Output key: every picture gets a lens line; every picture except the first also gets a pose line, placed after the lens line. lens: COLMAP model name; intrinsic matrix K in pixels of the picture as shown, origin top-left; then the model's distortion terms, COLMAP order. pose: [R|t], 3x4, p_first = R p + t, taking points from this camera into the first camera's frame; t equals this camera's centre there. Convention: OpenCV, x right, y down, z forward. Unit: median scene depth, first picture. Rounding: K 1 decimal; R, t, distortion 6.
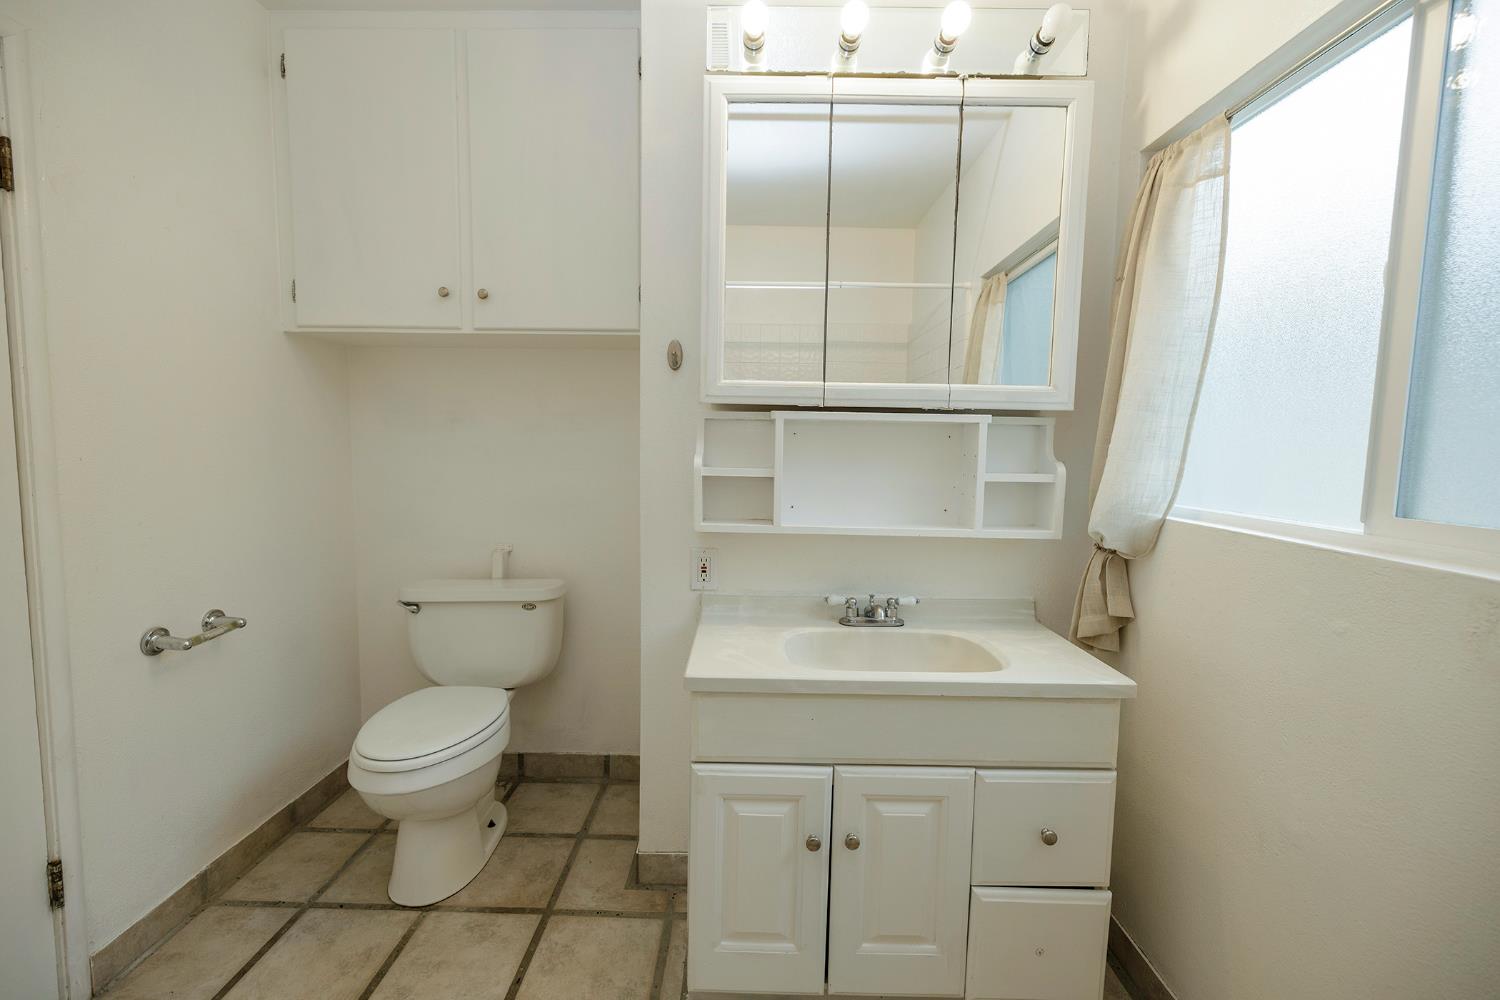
lens RADIAL K [[627.0, 0, 746.9], [0, 627.0, 496.5], [0, 0, 1]] dist [0.000351, -0.000608]
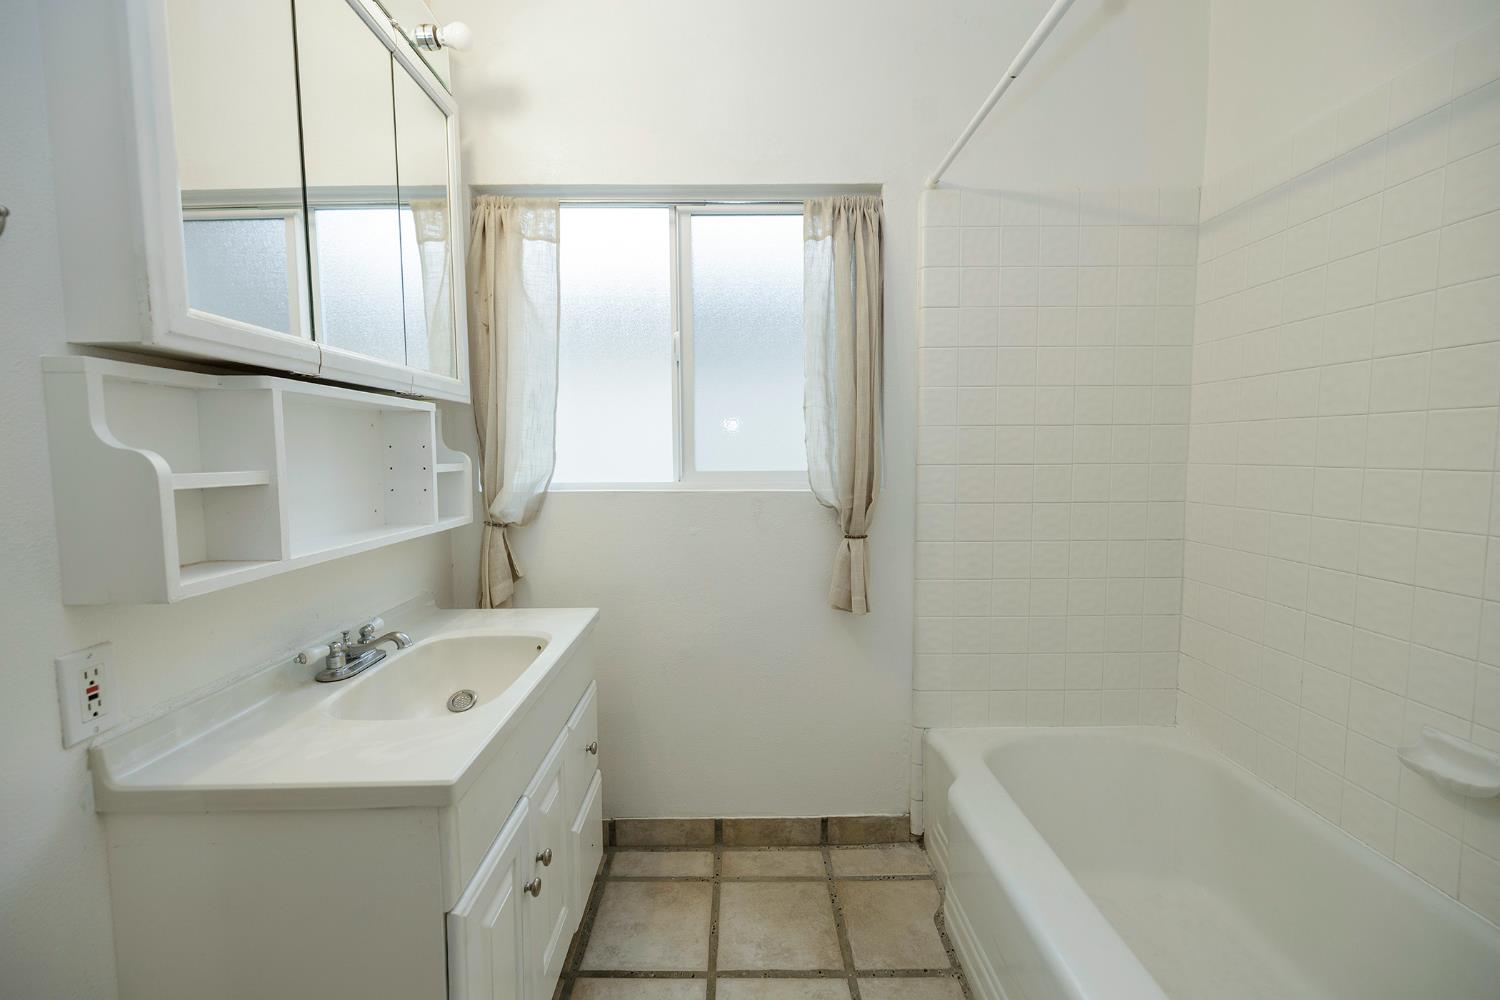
lens RADIAL K [[627.0, 0, 745.6], [0, 627.0, 498.4], [0, 0, 1]] dist [0.000351, -0.000608]
pose [[-0.022925, -0.091391, 0.995551, -0.594868], [0.092638, 0.991334, 0.093137, -0.031141], [-0.995436, 0.094361, -0.014260, 0.550982]]
